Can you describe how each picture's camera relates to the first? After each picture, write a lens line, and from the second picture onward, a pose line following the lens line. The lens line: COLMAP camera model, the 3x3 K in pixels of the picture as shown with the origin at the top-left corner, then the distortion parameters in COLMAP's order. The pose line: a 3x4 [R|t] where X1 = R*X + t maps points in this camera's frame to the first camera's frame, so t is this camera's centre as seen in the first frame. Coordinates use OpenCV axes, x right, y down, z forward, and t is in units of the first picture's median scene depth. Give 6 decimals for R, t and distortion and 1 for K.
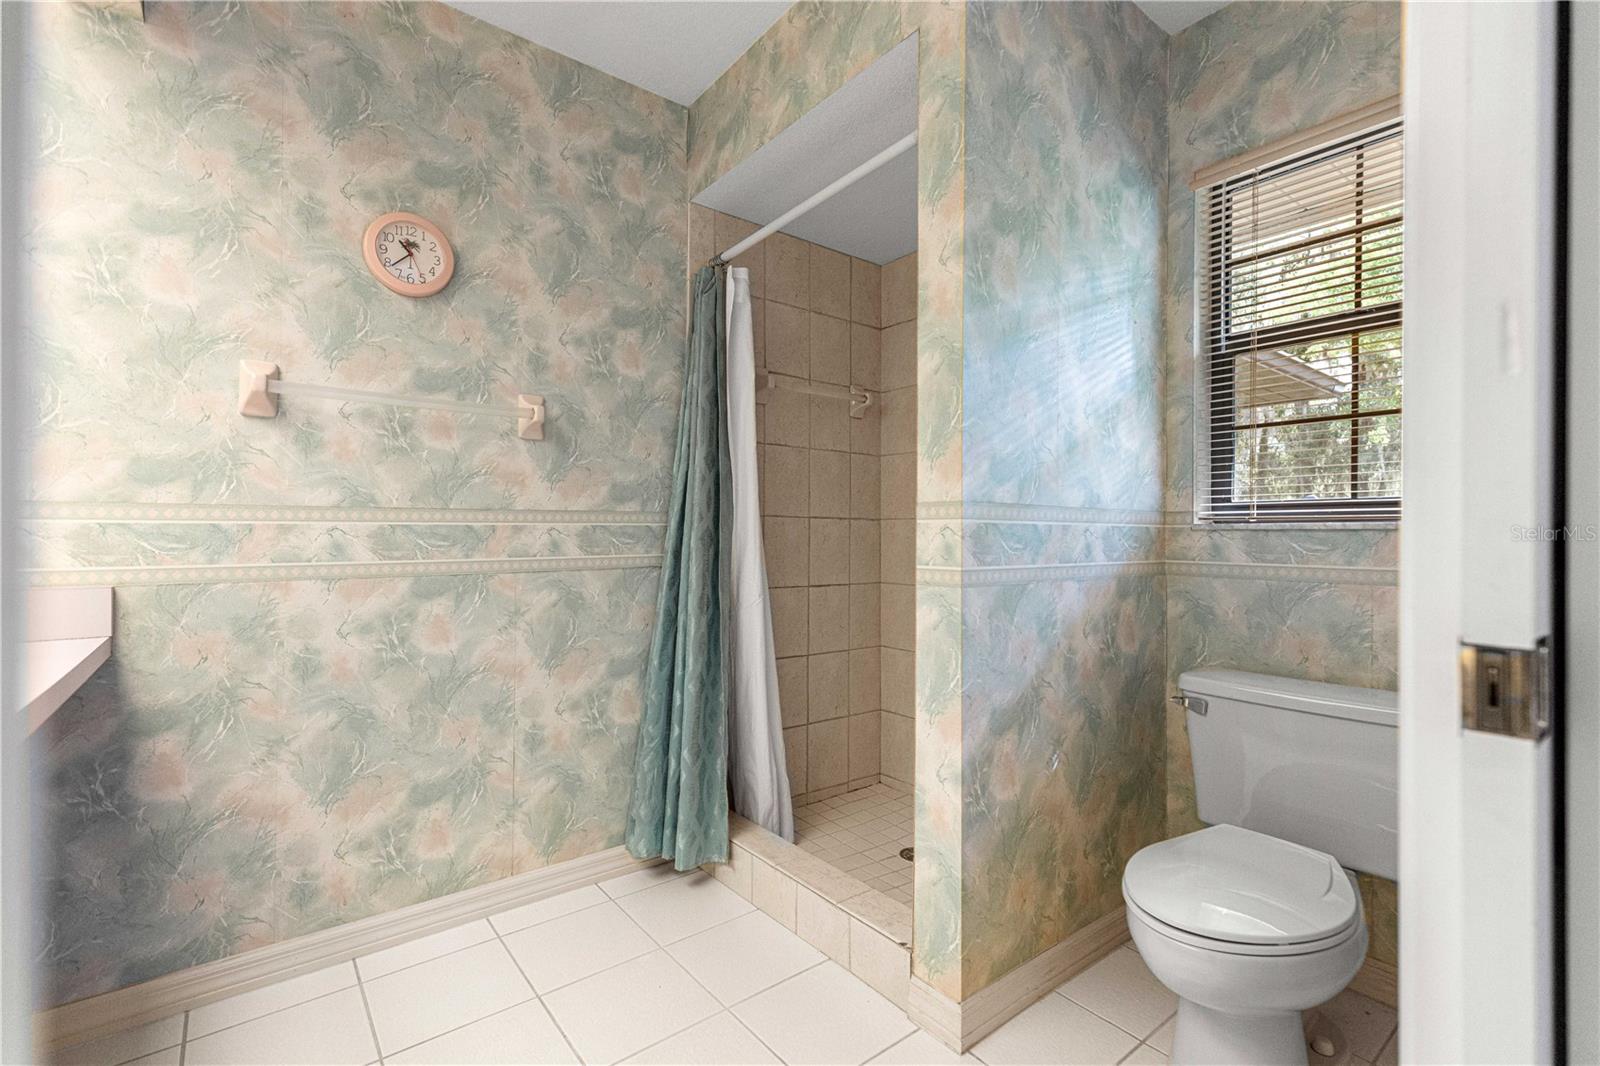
lens RADIAL K [[723.8, 0, 808.4], [0, 723.8, 535.5], [0, 0, 1]] dist [0.014348, -0.004645]
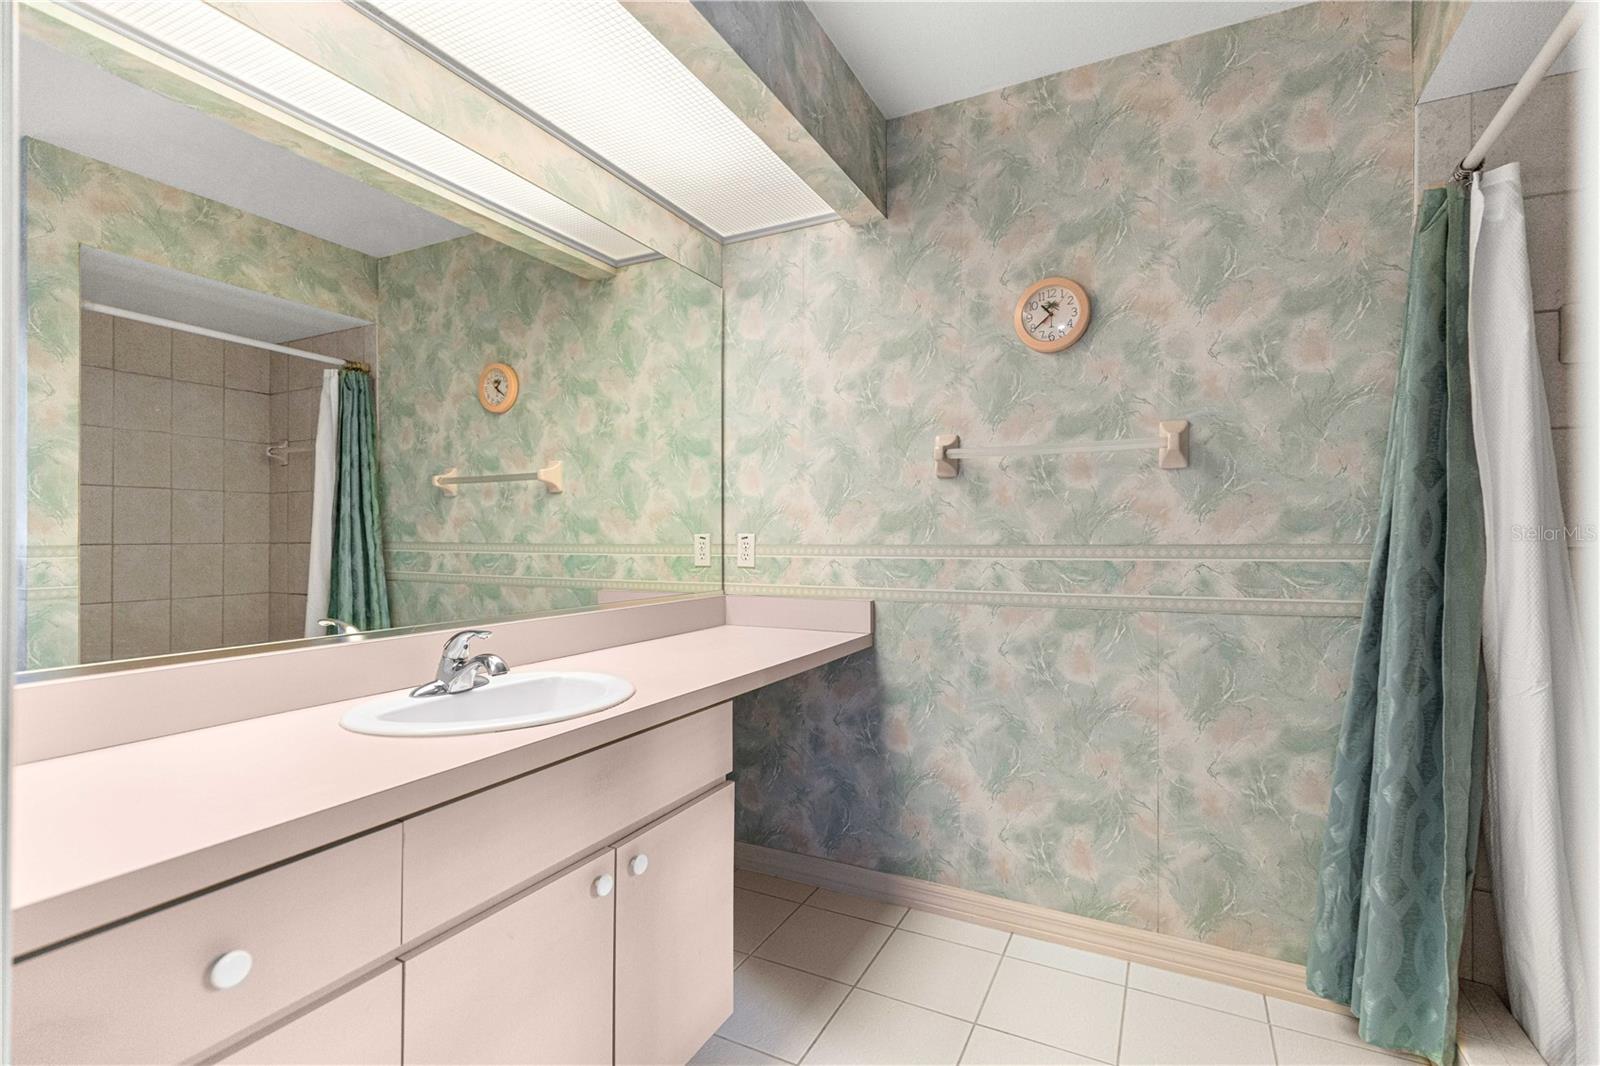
lens RADIAL K [[723.8, 0, 808.4], [0, 723.8, 535.5], [0, 0, 1]] dist [0.014348, -0.004645]
pose [[0.418158, -0.007259, -0.908345, 0.282242], [-0.000864, 0.999964, -0.008388, -0.041639], [0.908374, 0.004292, 0.418136, 0.202330]]
